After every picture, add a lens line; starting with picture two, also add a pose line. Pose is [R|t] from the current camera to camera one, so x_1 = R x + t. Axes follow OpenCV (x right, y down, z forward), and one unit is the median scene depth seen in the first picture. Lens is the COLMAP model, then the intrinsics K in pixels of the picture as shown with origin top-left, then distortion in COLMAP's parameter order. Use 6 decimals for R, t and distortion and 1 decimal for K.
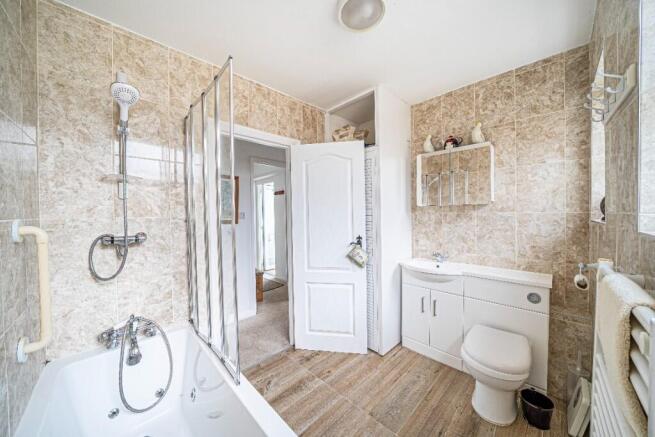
lens RADIAL K [[224.9, 0, 328.2], [0, 224.9, 218.8], [0, 0, 1]] dist [-0.014561, 0.000758]
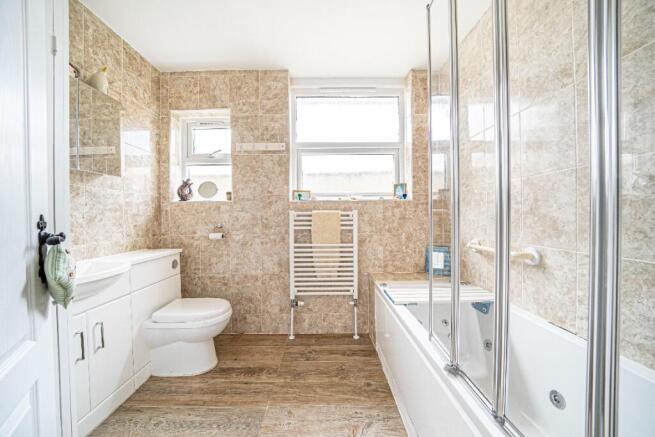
lens RADIAL K [[224.9, 0, 326.9], [0, 224.9, 217.3], [0, 0, 1]] dist [-0.014561, 0.000758]
pose [[-0.703841, 0.009294, 0.710297, -0.439464], [0.026560, 0.999560, 0.013240, 0.095611], [-0.709861, 0.028185, -0.703778, 1.093807]]
